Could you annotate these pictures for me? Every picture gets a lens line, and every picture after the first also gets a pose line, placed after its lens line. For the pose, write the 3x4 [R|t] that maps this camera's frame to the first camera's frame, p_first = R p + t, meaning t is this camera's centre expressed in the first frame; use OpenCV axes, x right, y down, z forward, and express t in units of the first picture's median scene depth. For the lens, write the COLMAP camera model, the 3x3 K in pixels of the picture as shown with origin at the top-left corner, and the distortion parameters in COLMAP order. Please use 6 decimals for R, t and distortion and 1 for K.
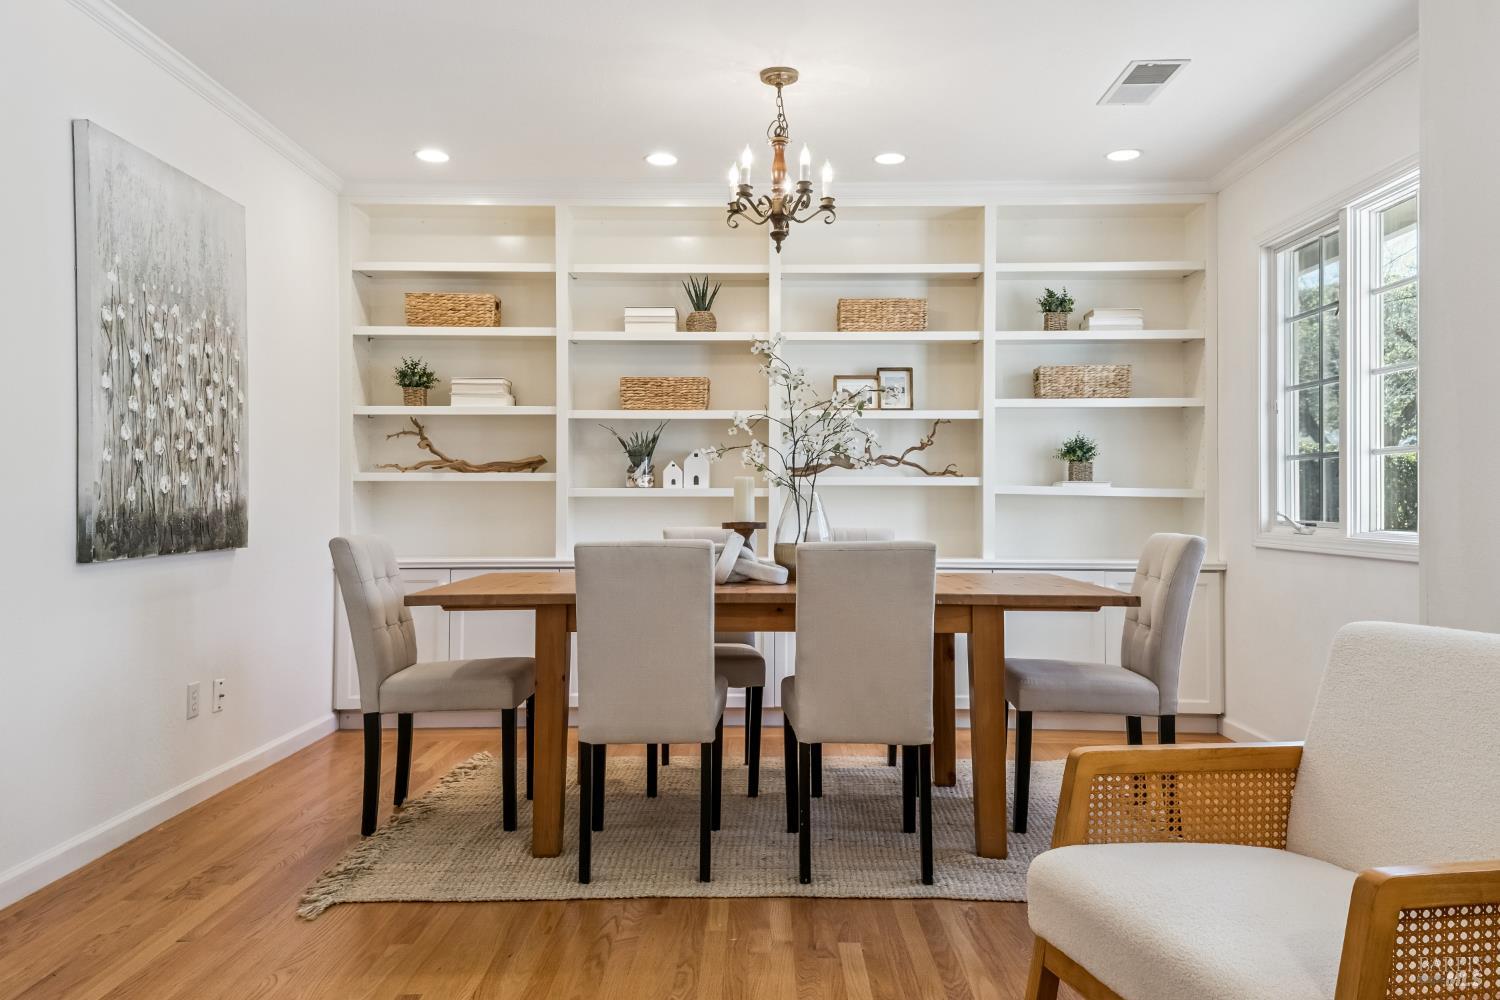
lens RADIAL K [[1135.4, 0, 757.1], [0, 1135.4, 507.8], [0, 0, 1]] dist [0.098794, -0.018139]
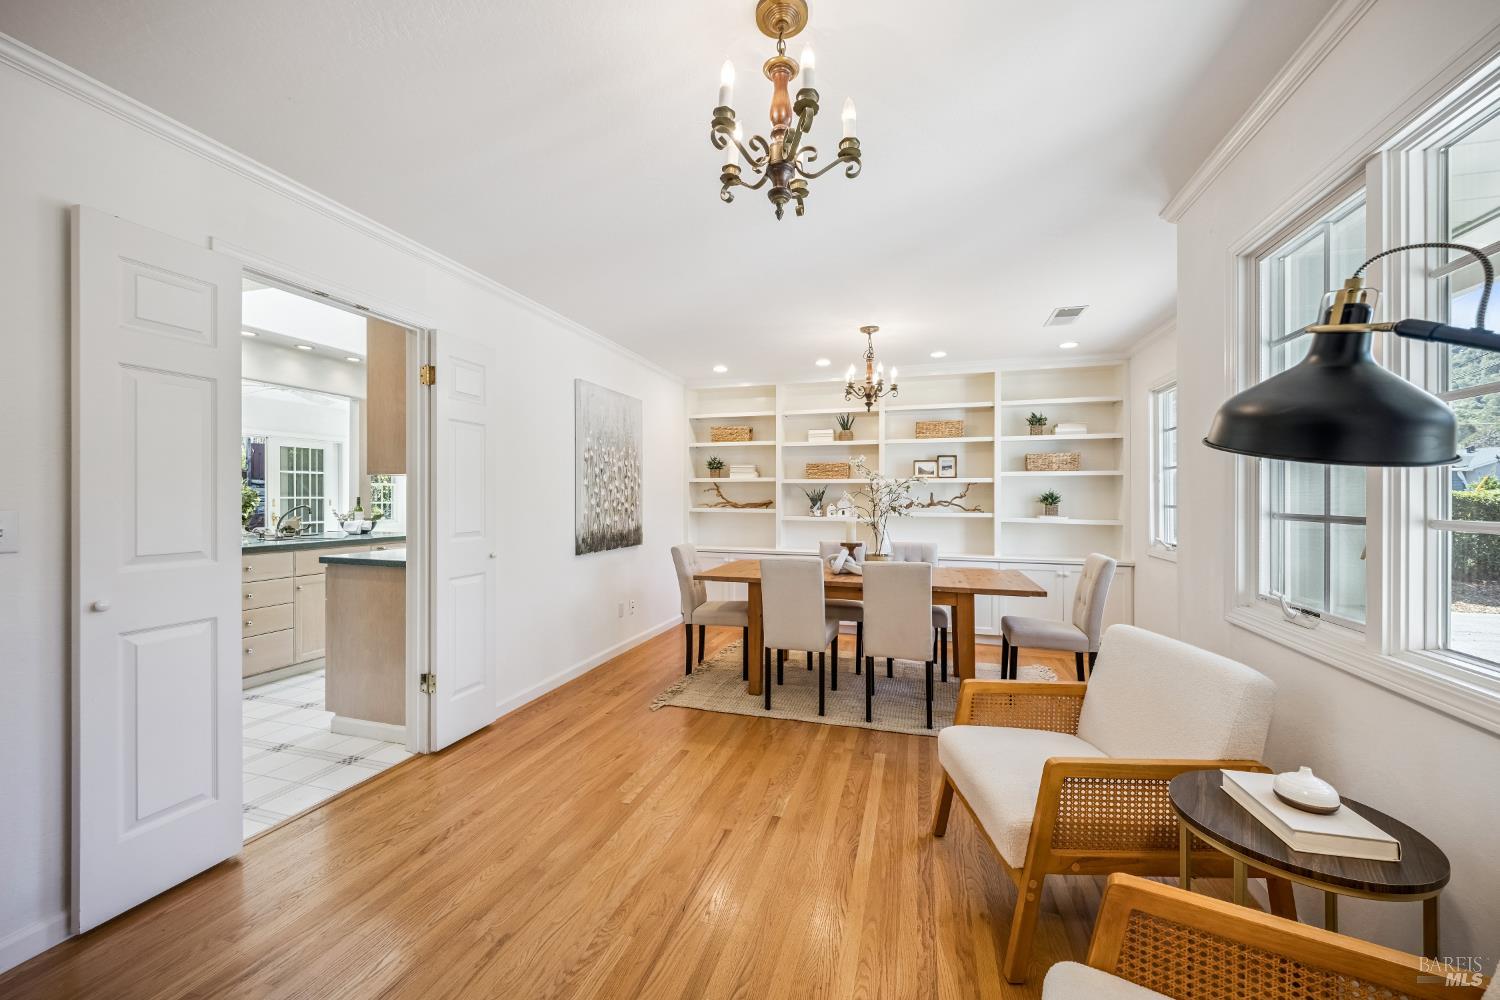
lens RADIAL K [[585.3, 0, 745.6], [0, 585.3, 495.8], [0, 0, 1]] dist [-0.001164, -0.000125]
pose [[0.958051, 0.001526, -0.286594, 0.104413], [-0.003813, 0.999965, -0.007423, -0.061285], [0.286573, 0.008204, 0.958023, -0.075463]]
